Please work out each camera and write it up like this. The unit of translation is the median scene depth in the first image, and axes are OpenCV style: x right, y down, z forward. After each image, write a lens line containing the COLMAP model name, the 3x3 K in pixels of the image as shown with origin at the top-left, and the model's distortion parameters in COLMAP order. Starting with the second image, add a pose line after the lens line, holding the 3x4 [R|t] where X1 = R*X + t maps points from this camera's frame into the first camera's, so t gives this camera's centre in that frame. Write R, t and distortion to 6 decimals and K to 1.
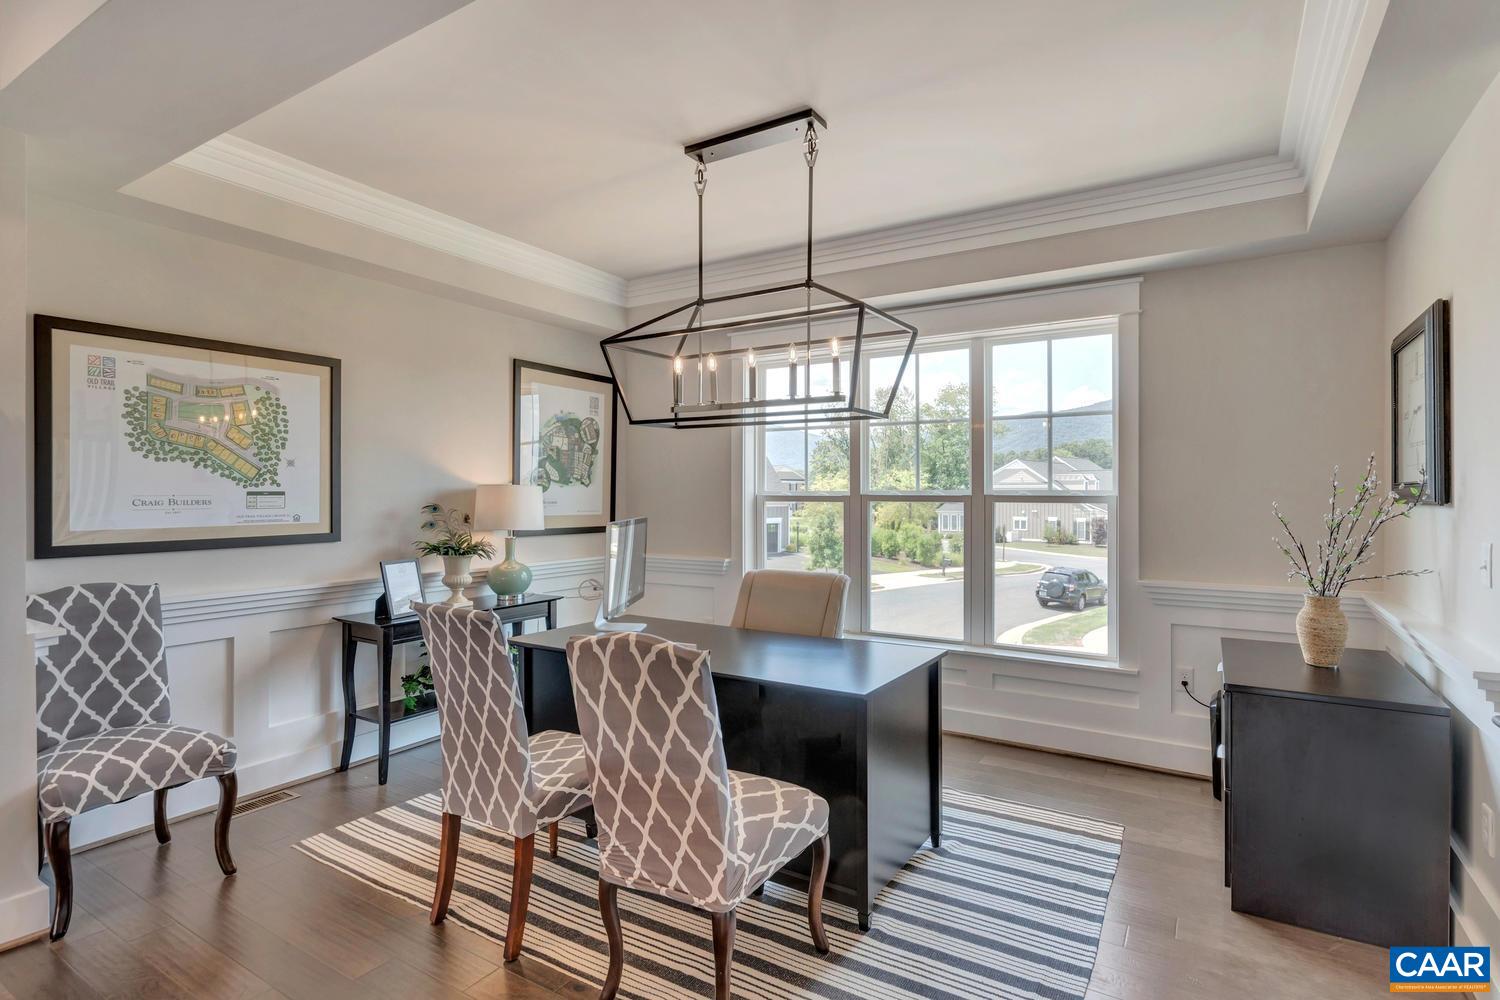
lens RADIAL K [[742.0, 0, 766.0], [0, 742.0, 497.3], [0, 0, 1]] dist [0.001410, -0.000589]
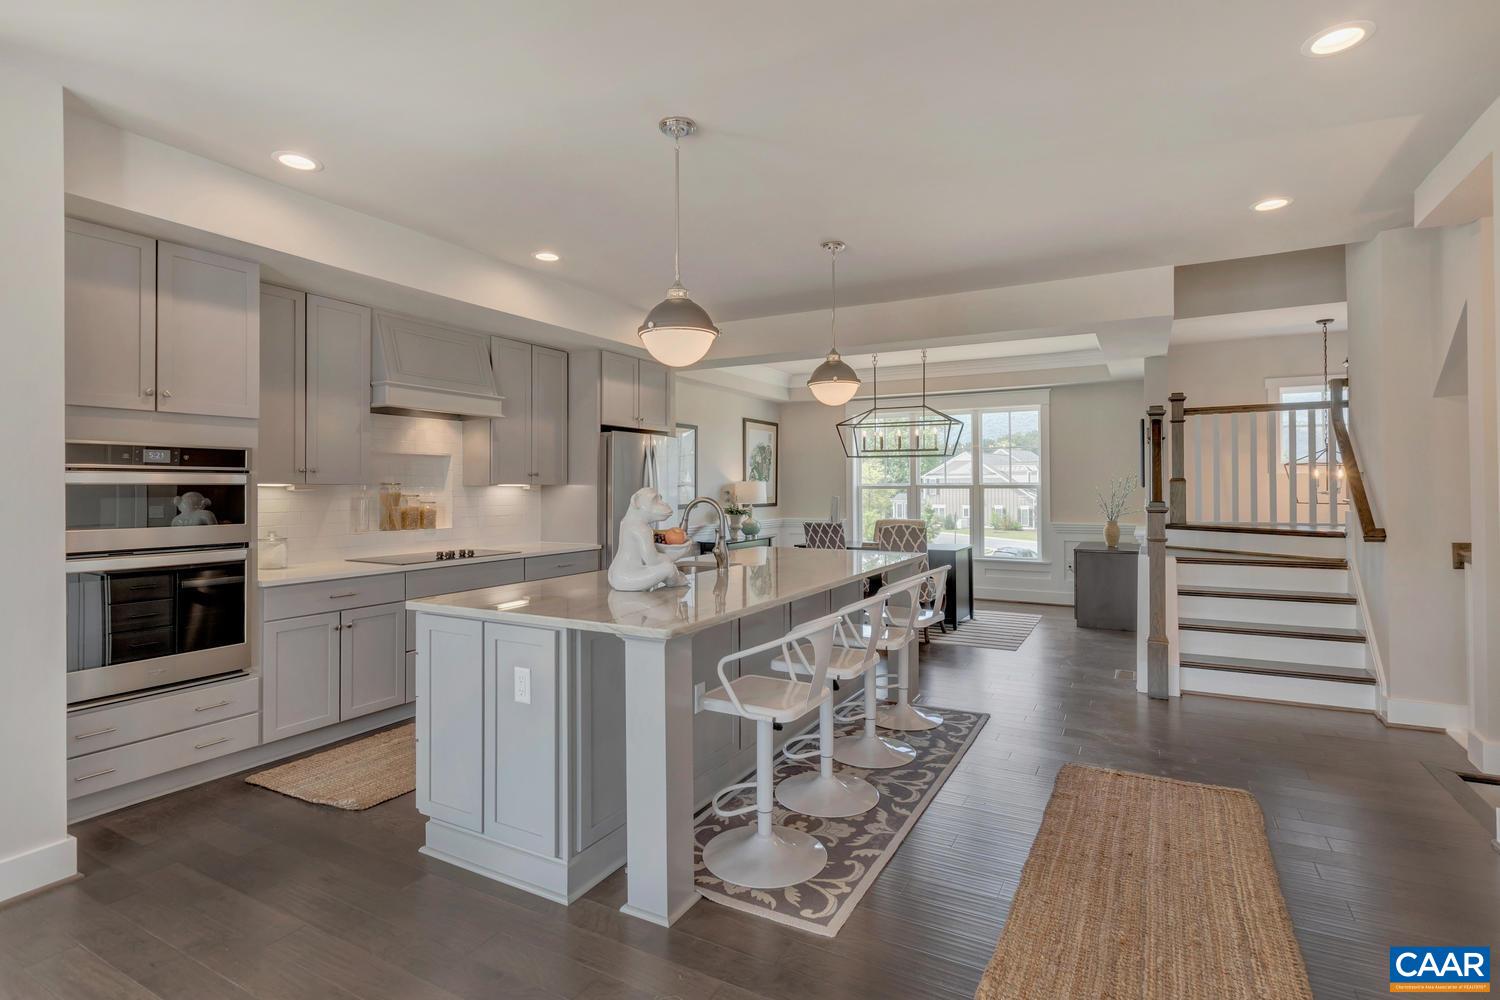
lens RADIAL K [[742.0, 0, 747.5], [0, 742.0, 485.7], [0, 0, 1]] dist [0.001410, -0.000589]
pose [[0.999015, -0.005237, 0.044056, -0.526362], [0.005392, 0.999980, -0.003394, 0.002335], [-0.044038, 0.003628, 0.999023, -1.239523]]
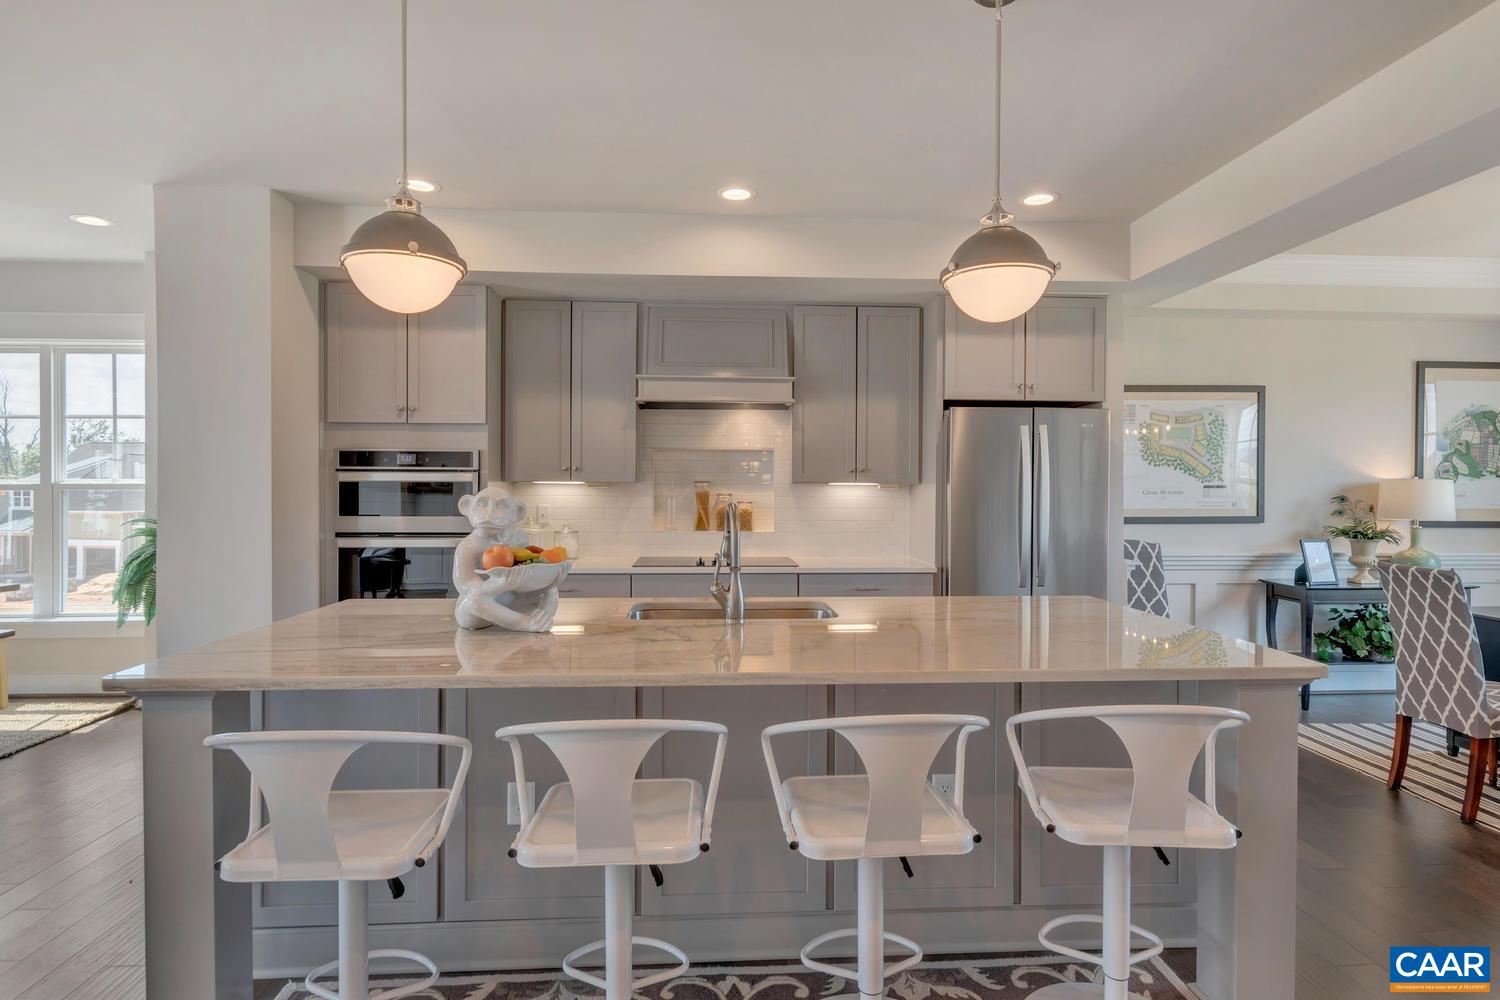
lens RADIAL K [[790.4, 0, 738.3], [0, 790.4, 485.5], [0, 0, 1]] dist [-0.004908, 0.000450]
pose [[0.564395, 0.000846, -0.825505, 0.060838], [-0.004464, 0.999988, -0.002028, -0.000191], [0.825493, 0.004829, 0.564392, -0.577057]]
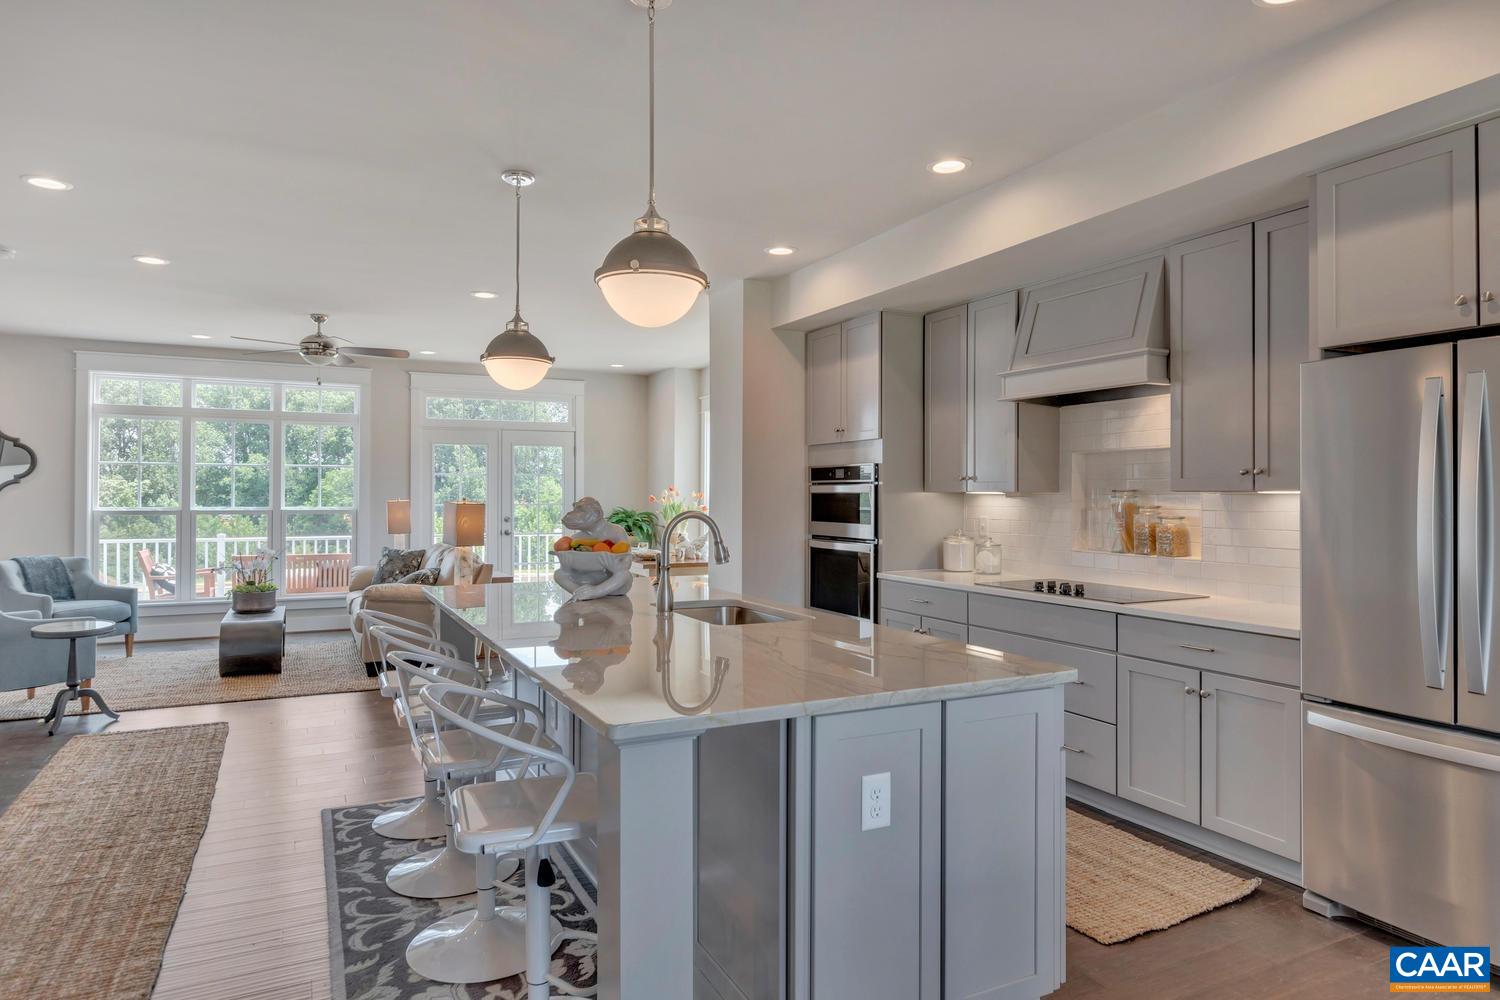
lens RADIAL K [[893.7, 0, 752.1], [0, 893.7, 487.1], [0, 0, 1]] dist [-0.006260, -0.002559]
pose [[-0.527240, -0.010627, -0.849650, 0.203585], [-0.003416, 0.999940, -0.010387, 0.000127], [0.849709, -0.002574, -0.527245, 0.365969]]
